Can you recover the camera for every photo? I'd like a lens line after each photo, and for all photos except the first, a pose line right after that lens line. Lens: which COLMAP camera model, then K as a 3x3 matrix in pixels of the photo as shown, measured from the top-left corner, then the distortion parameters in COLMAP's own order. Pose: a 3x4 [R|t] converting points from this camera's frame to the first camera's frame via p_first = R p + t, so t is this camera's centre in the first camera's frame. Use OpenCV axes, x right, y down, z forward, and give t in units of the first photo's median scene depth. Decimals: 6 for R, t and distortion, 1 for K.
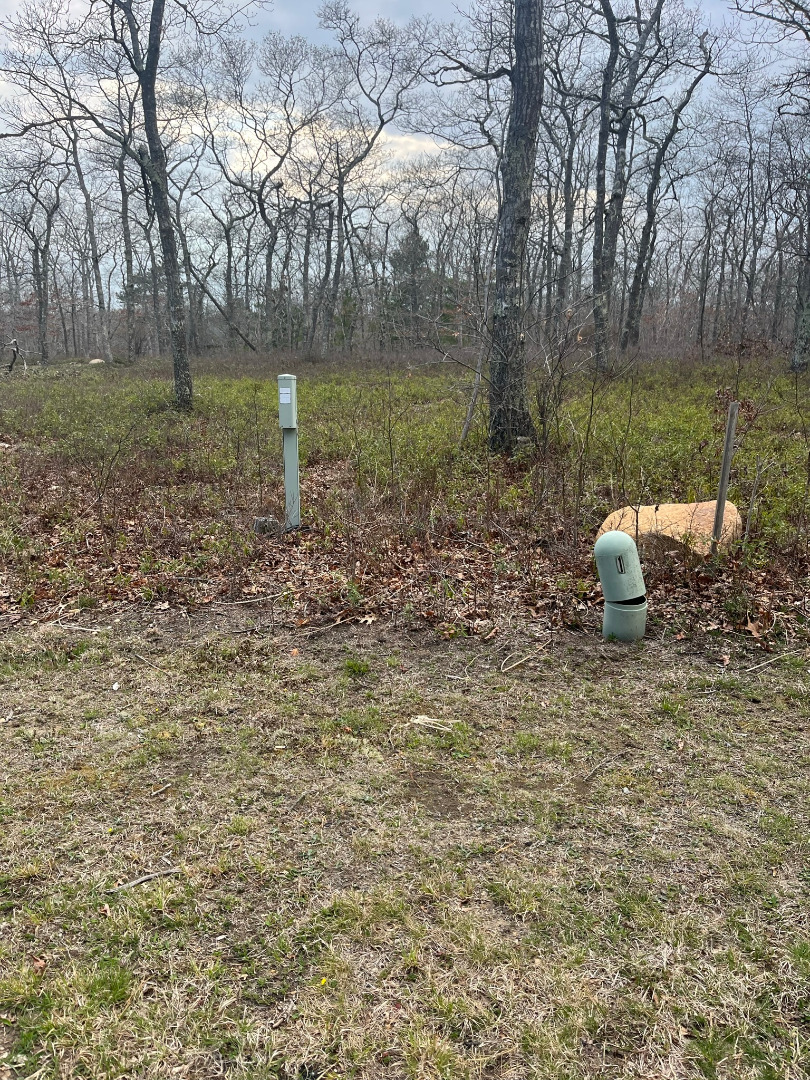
lens RADIAL K [[834.3, 0, 395.8], [0, 834.3, 544.9], [0, 0, 1]] dist [0.042621, -0.026750]
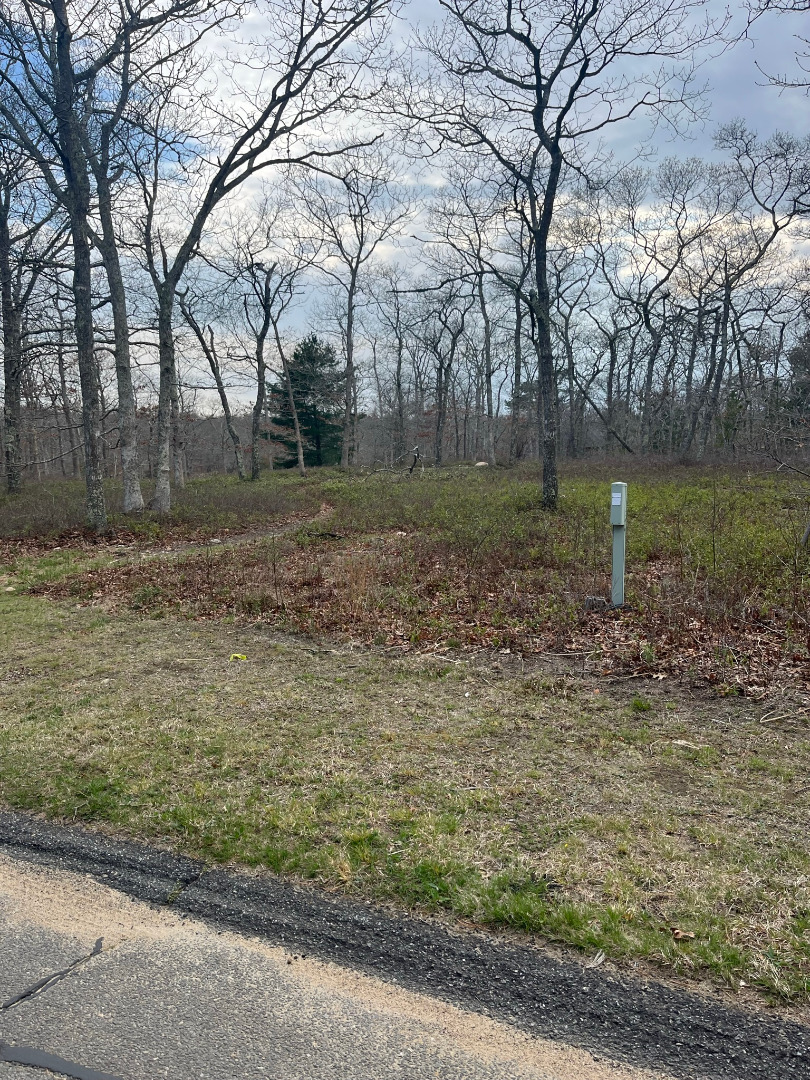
lens RADIAL K [[834.3, 0, 403.6], [0, 834.3, 536.8], [0, 0, 1]] dist [0.042621, -0.026750]
pose [[0.909690, 0.041475, -0.413211, 0.067381], [-0.093869, 0.989785, -0.107308, 0.028088], [0.404540, 0.136405, 0.904291, -0.171933]]
